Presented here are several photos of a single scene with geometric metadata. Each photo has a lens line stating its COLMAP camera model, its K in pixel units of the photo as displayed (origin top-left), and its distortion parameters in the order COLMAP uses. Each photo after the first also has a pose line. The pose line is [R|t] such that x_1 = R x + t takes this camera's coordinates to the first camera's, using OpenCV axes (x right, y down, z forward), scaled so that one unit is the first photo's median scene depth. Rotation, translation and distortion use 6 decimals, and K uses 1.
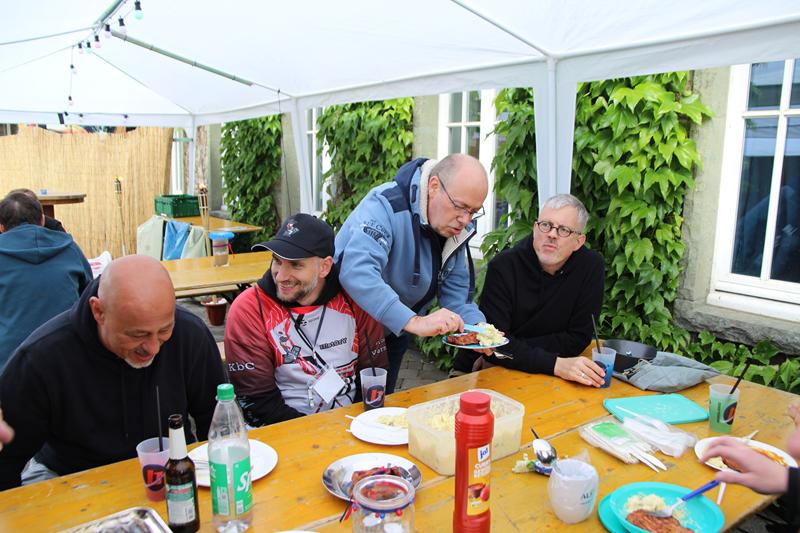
lens RADIAL K [[614.6, 0, 404.5], [0, 614.6, 267.7], [0, 0, 1]] dist [-0.138060, 0.085282]
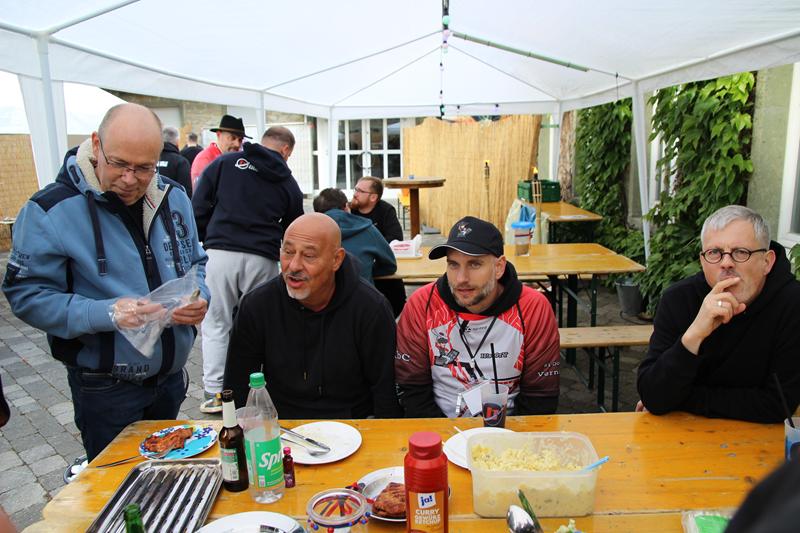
lens RADIAL K [[614.6, 0, 404.5], [0, 614.6, 267.7], [0, 0, 1]] dist [-0.138060, 0.085282]
pose [[0.766848, 0.096260, -0.634569, 0.164739], [-0.074244, 0.995356, 0.061269, -0.026267], [0.637520, 0.000129, 0.770434, 0.073342]]
